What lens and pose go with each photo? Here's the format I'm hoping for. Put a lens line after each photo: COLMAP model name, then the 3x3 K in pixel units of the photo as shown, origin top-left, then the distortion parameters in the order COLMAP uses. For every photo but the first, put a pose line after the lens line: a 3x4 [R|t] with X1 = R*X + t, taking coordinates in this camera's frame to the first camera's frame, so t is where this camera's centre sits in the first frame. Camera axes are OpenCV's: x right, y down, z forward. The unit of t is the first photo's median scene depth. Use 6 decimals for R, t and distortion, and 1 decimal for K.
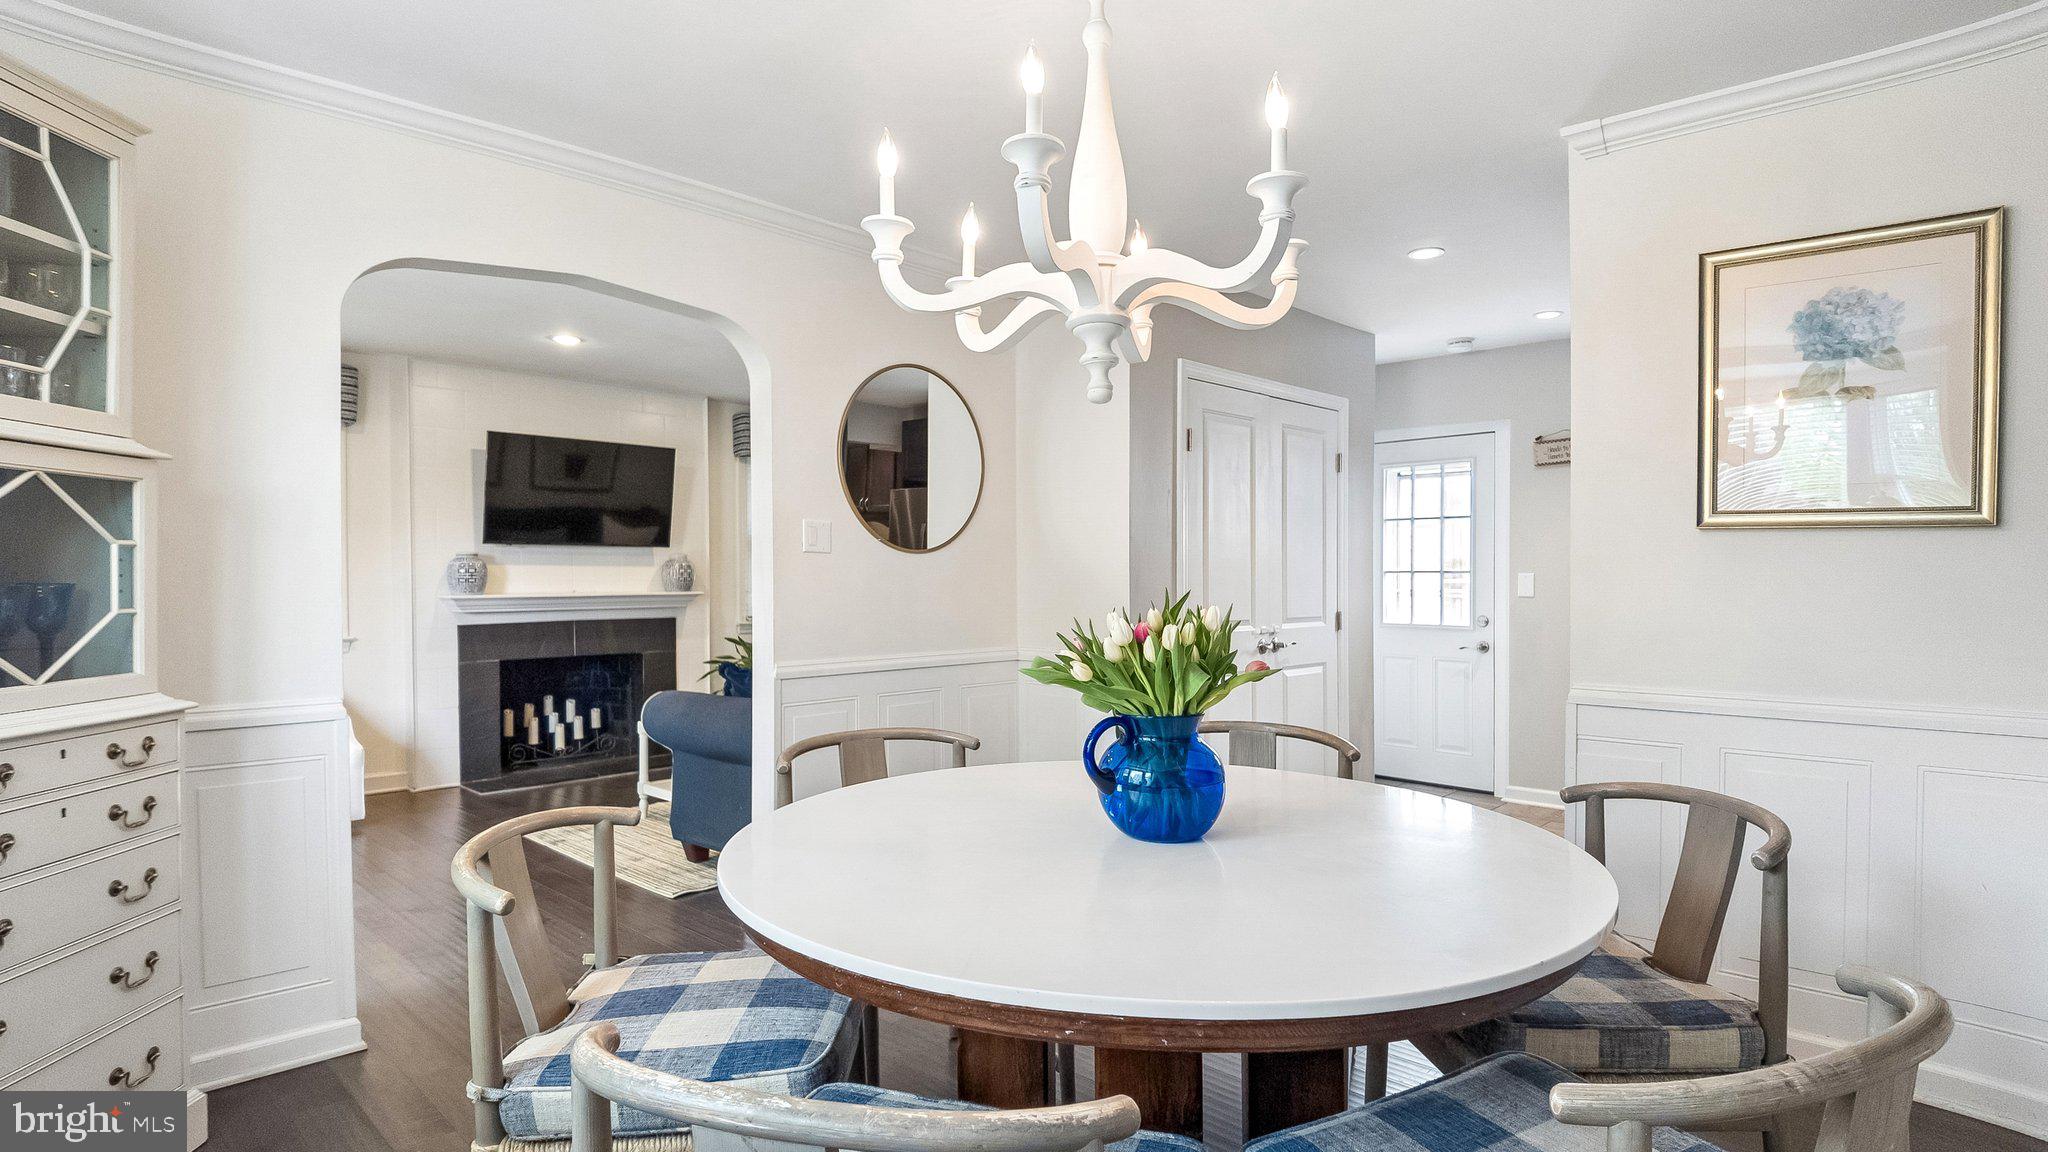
lens RADIAL K [[1077.9, 0, 1014.5], [0, 1077.9, 577.1], [0, 0, 1]] dist [-0.018483, -0.022126]
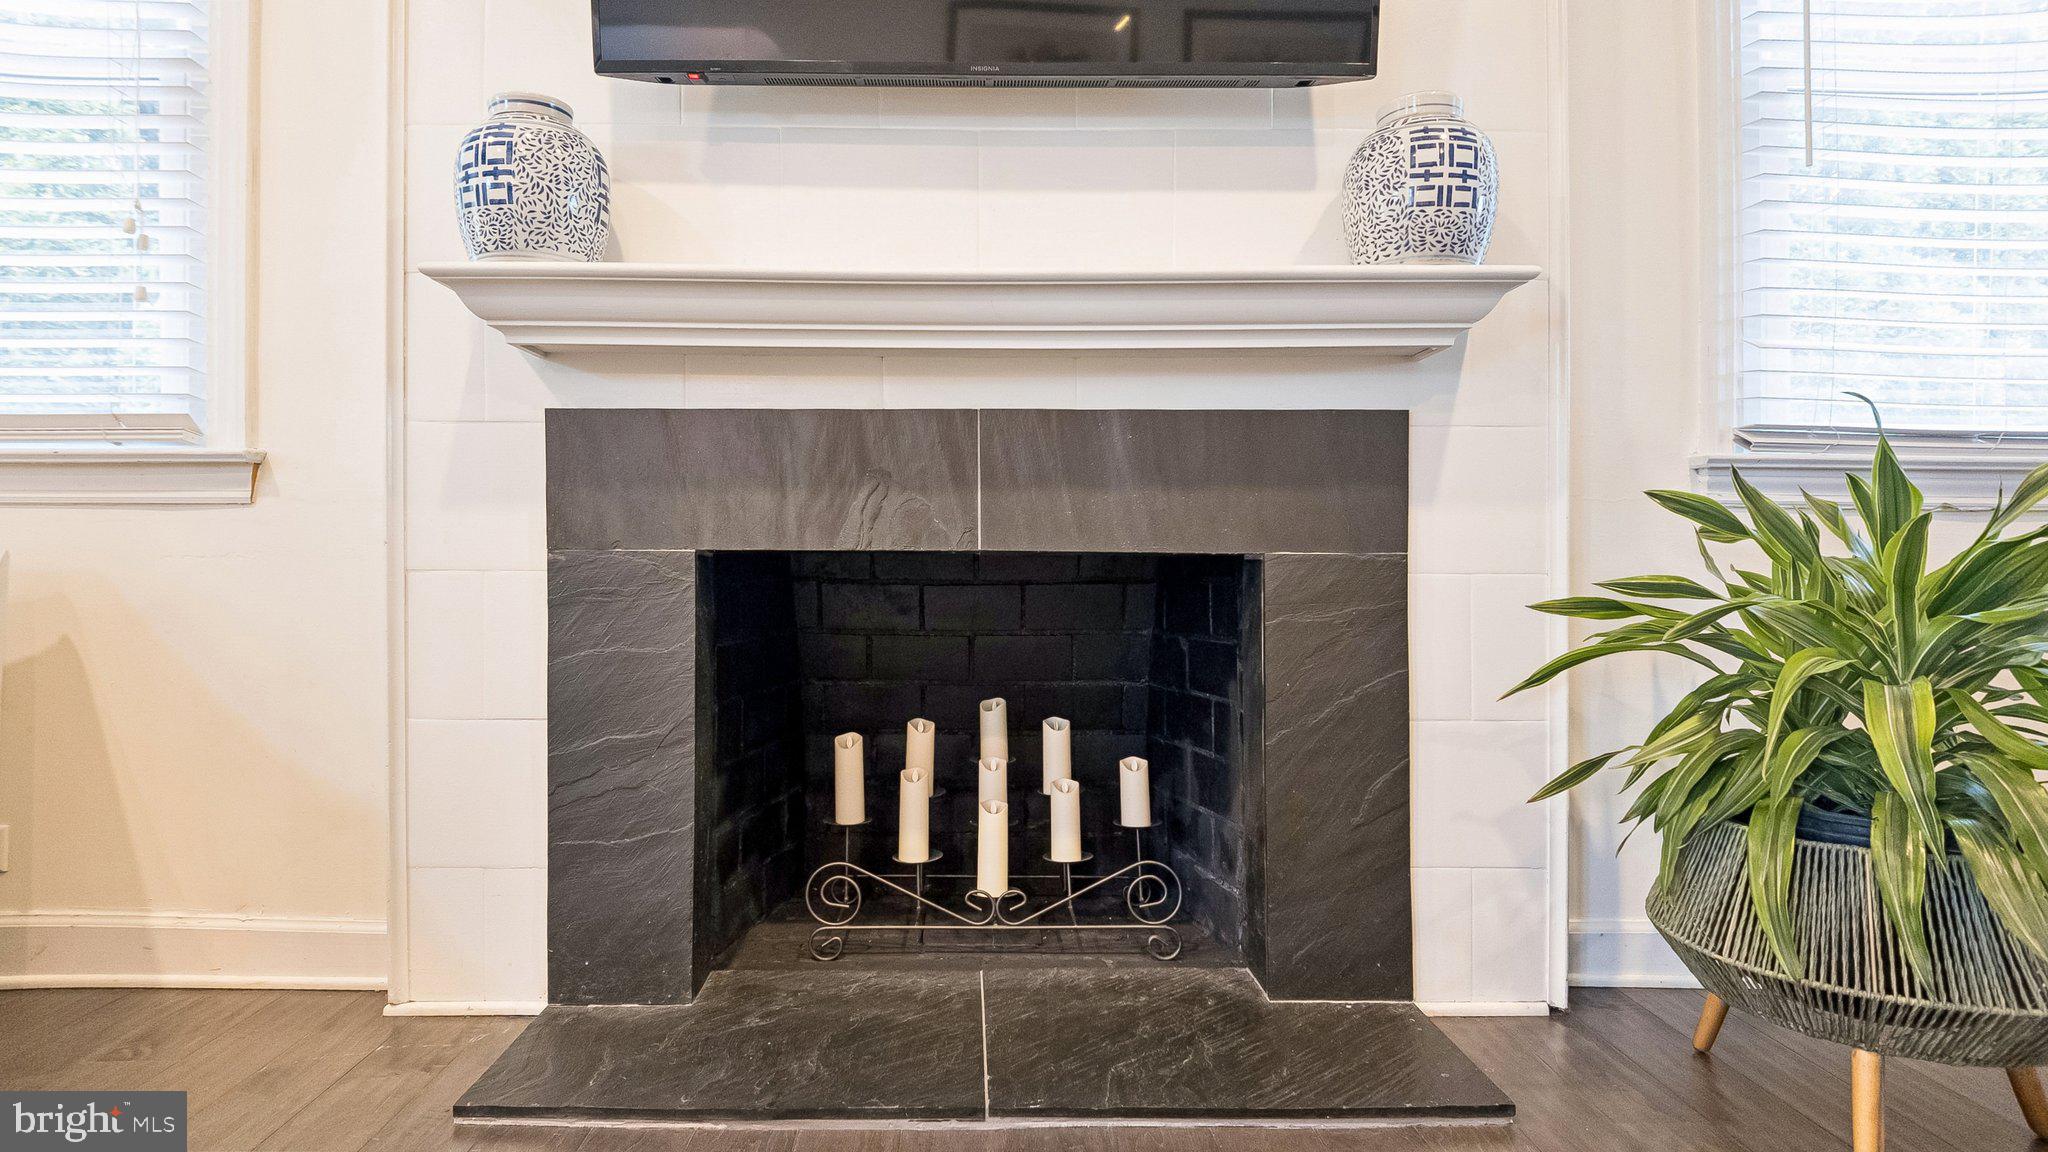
lens RADIAL K [[1077.9, 0, 1018.6], [0, 1077.9, 572.3], [0, 0, 1]] dist [-0.018483, -0.022126]
pose [[0.734617, 0.012836, -0.678360, -0.224980], [-0.012938, 0.999904, 0.004910, 0.073611], [0.678358, 0.005169, 0.734713, 0.790596]]
